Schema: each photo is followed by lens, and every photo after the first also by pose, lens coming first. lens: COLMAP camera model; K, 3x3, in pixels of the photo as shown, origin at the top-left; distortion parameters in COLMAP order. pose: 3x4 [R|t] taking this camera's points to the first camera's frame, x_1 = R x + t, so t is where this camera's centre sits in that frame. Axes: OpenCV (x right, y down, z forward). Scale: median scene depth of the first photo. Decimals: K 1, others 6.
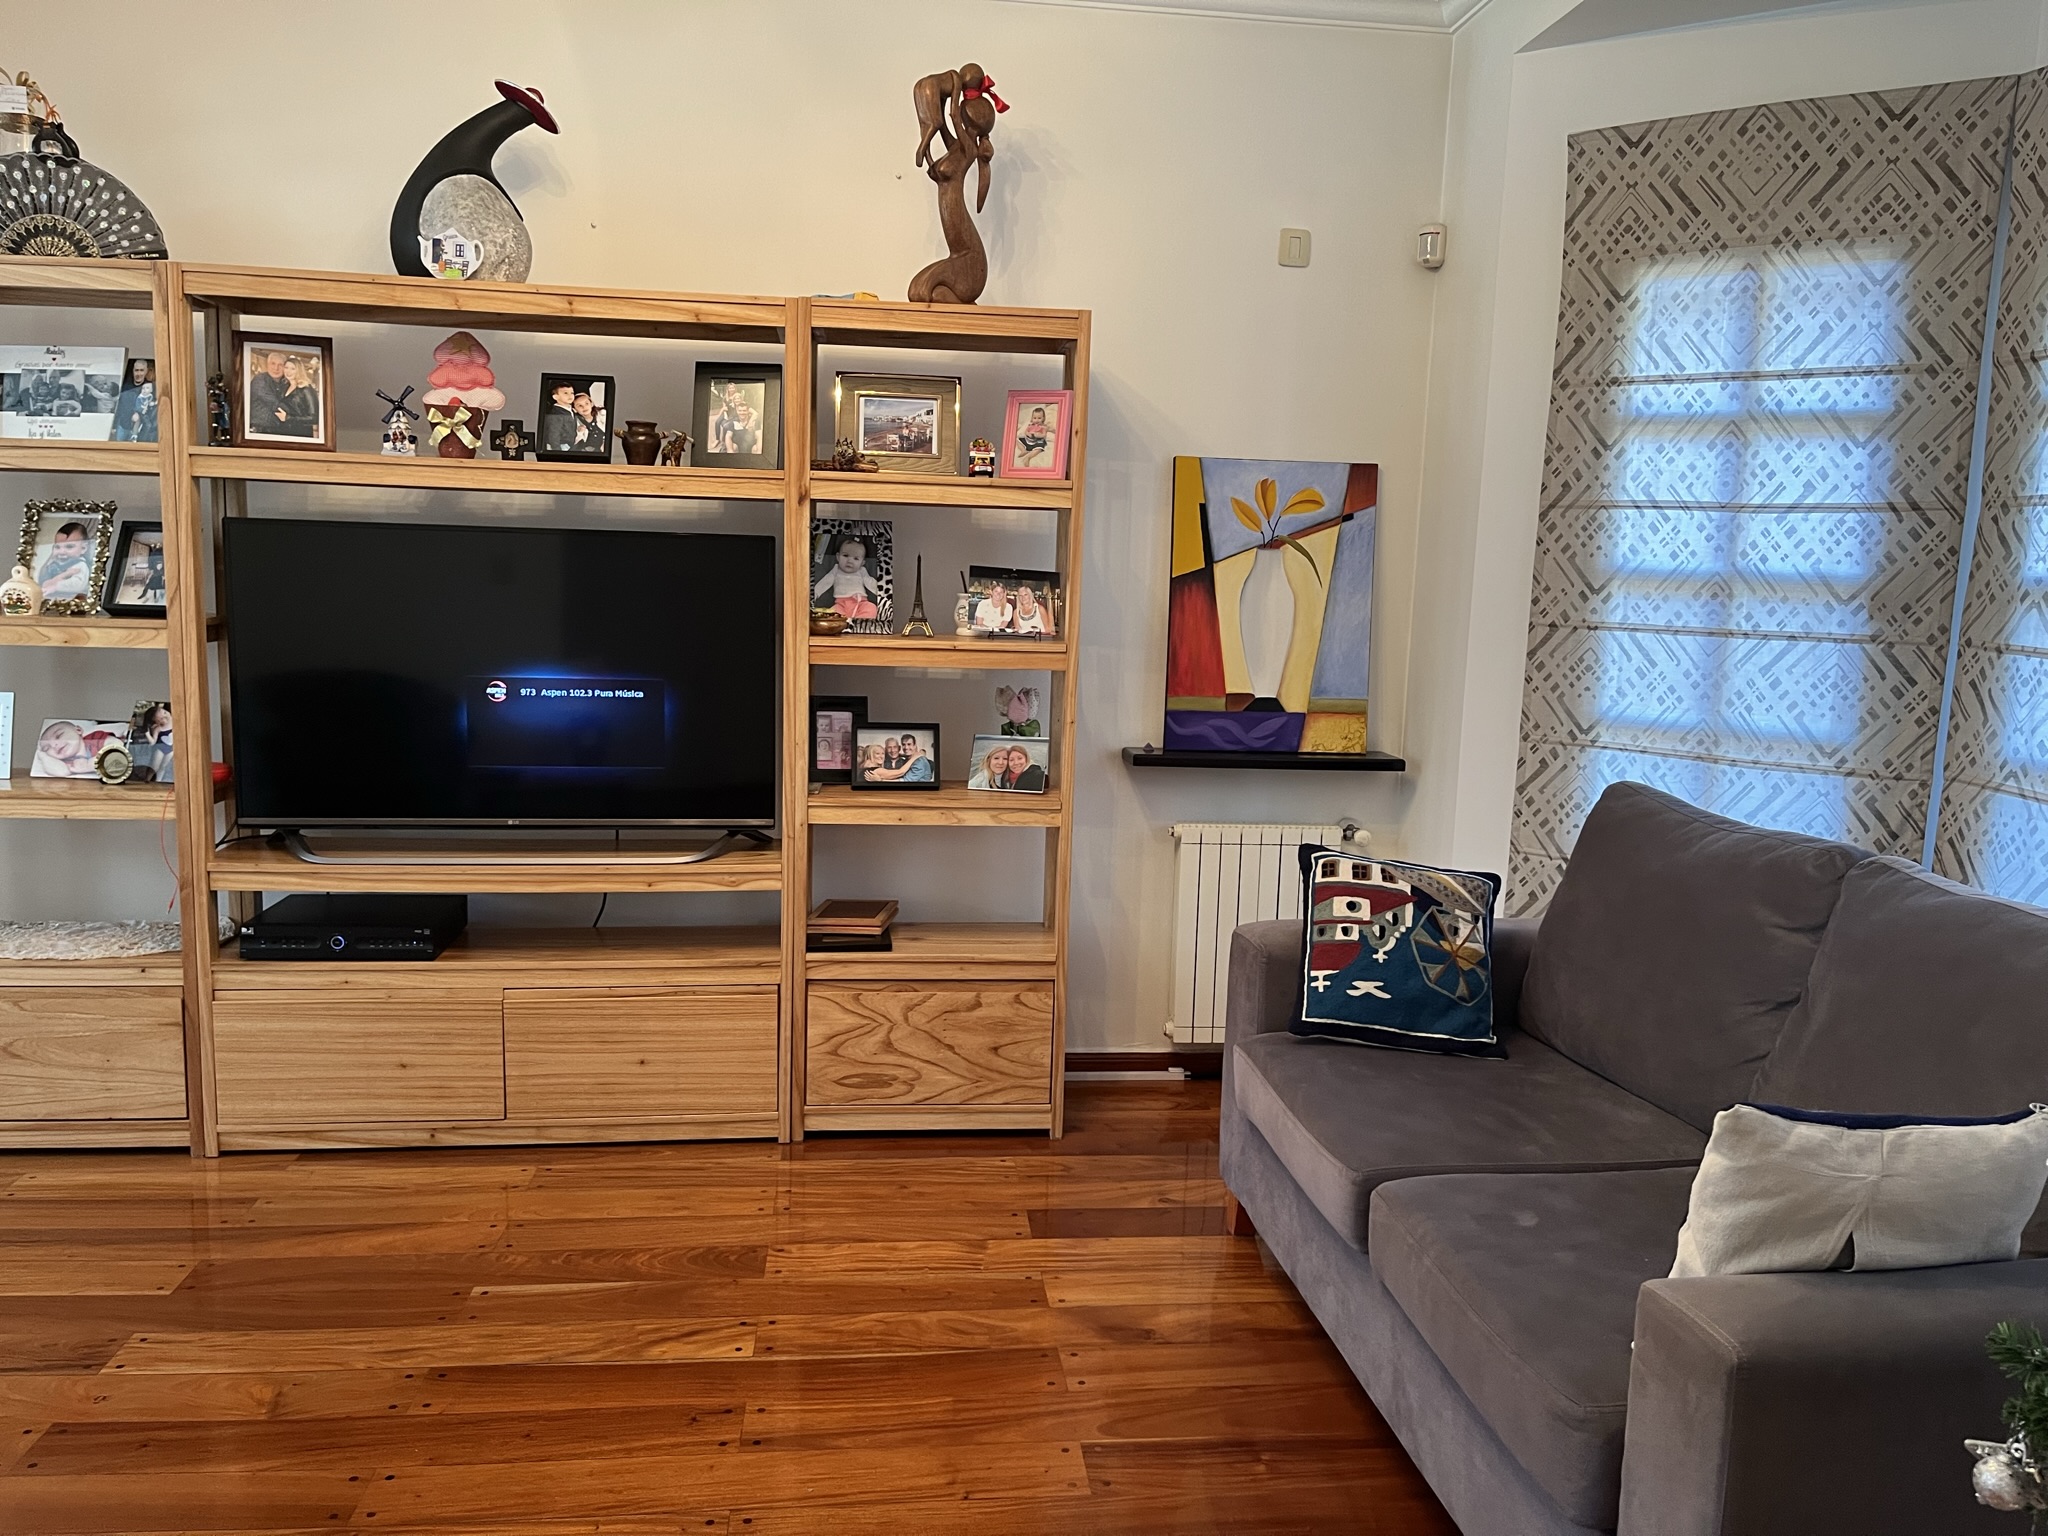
lens RADIAL K [[1565.6, 0, 1013.1], [0, 1565.6, 767.3], [0, 0, 1]] dist [0.060492, -0.072884]
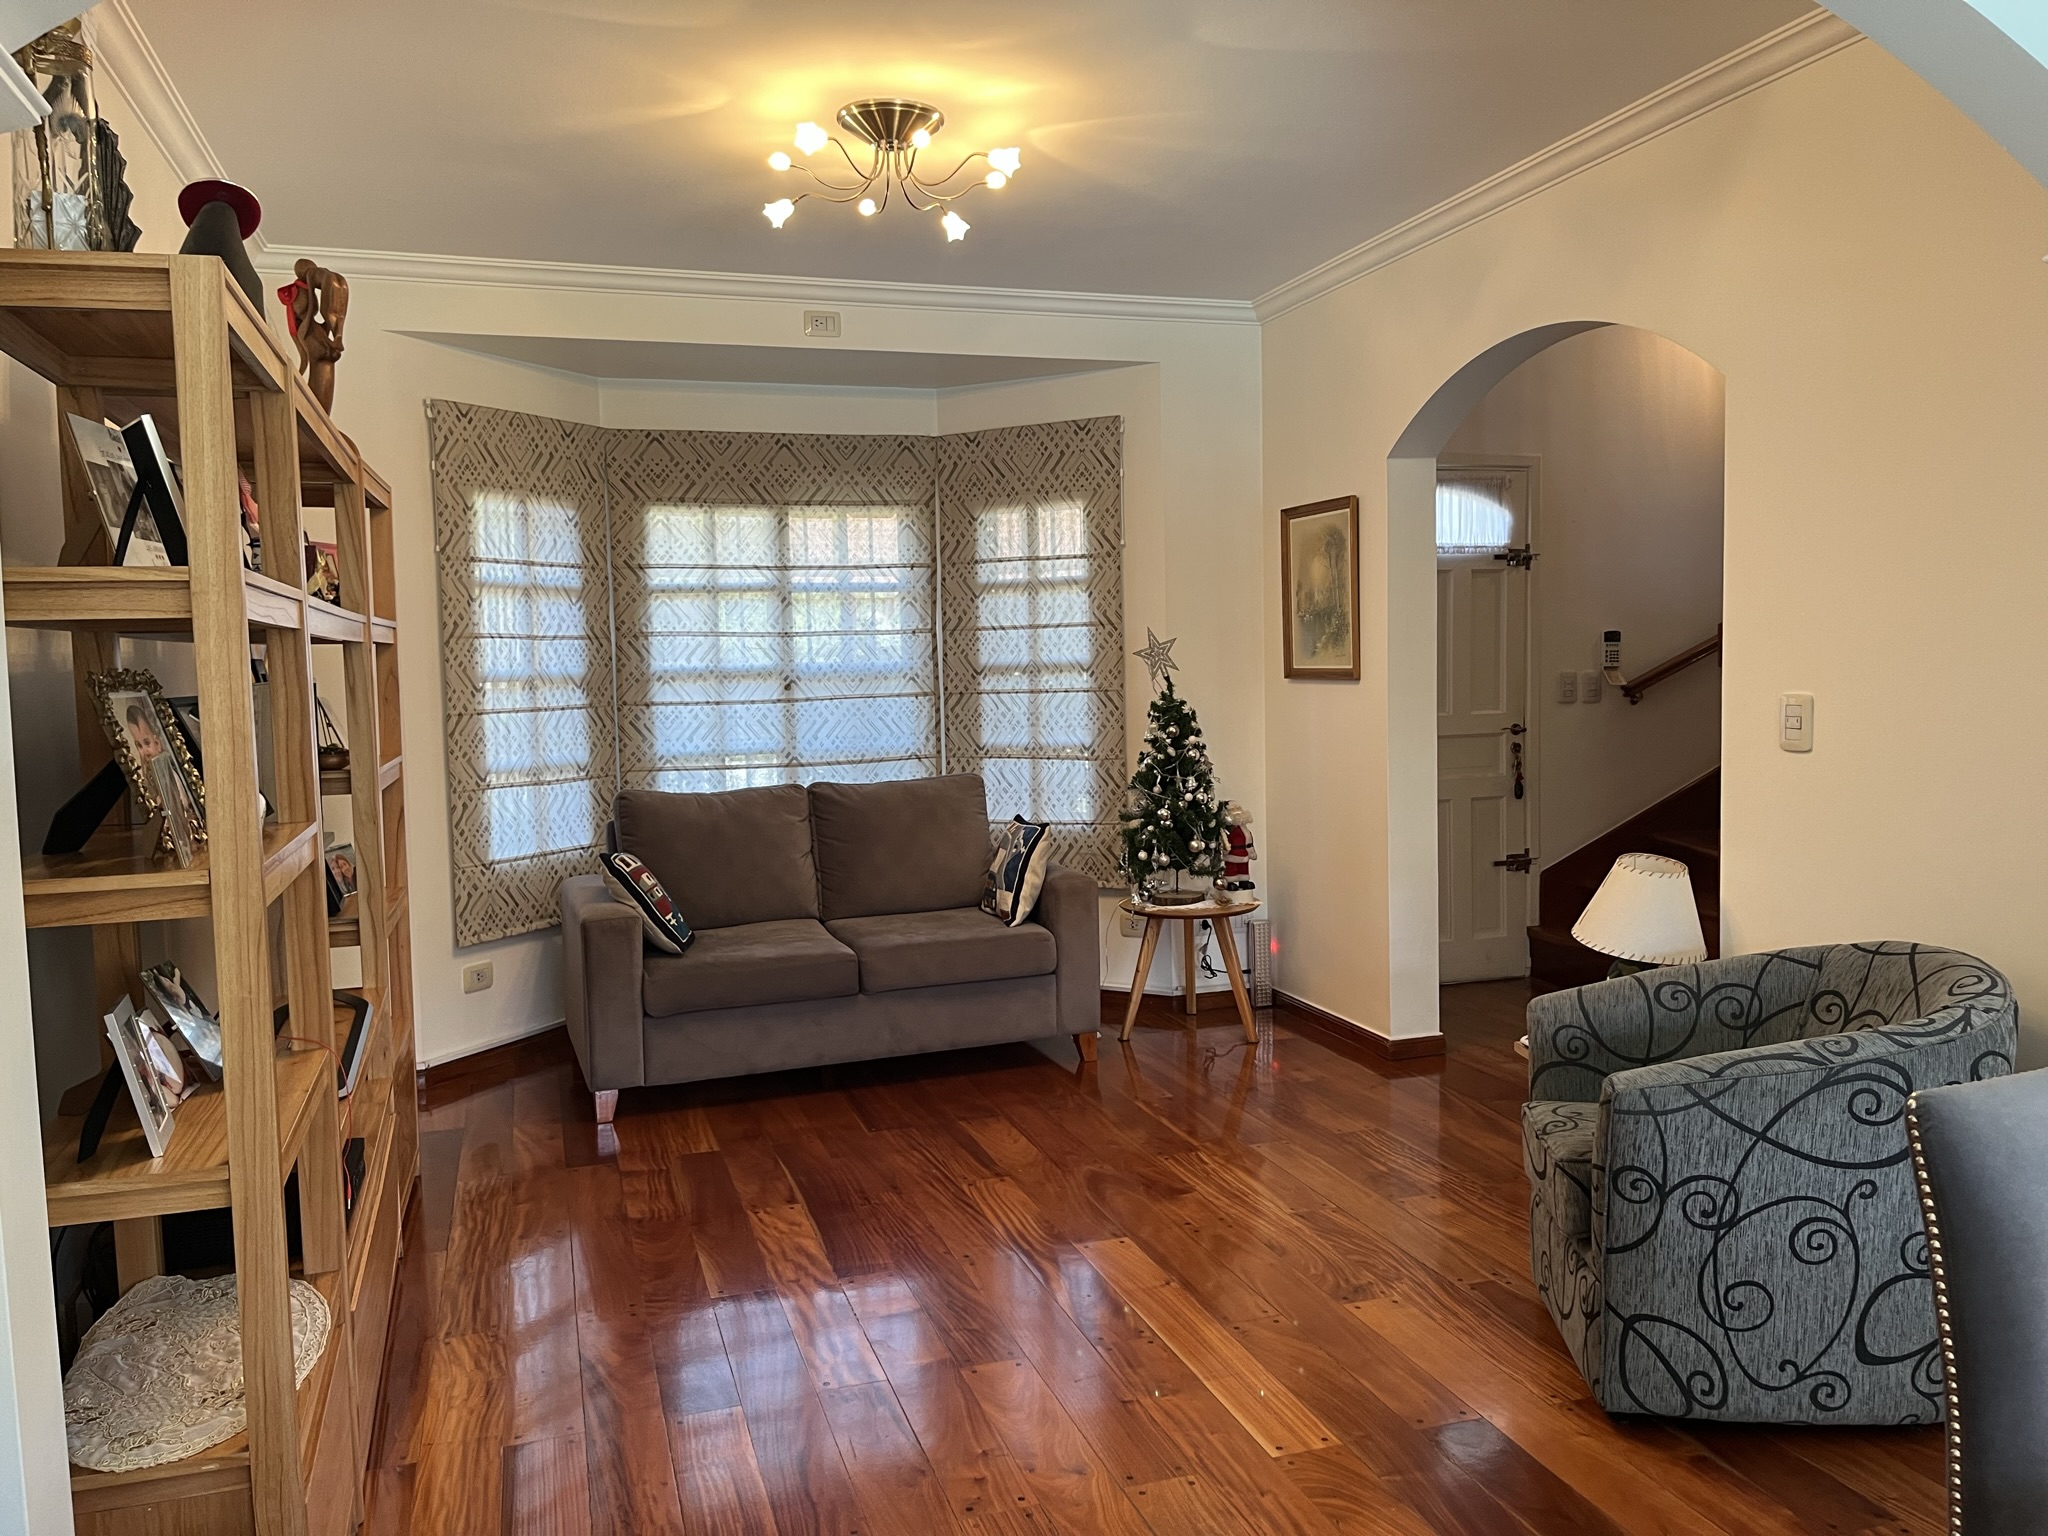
lens RADIAL K [[1565.6, 0, 1018.2], [0, 1565.6, 769.5], [0, 0, 1]] dist [0.060492, -0.072884]
pose [[-0.211650, -0.080212, 0.974048, -1.395282], [0.172713, 0.977872, 0.118056, -0.139237], [-0.961964, 0.193218, -0.193113, 0.879888]]
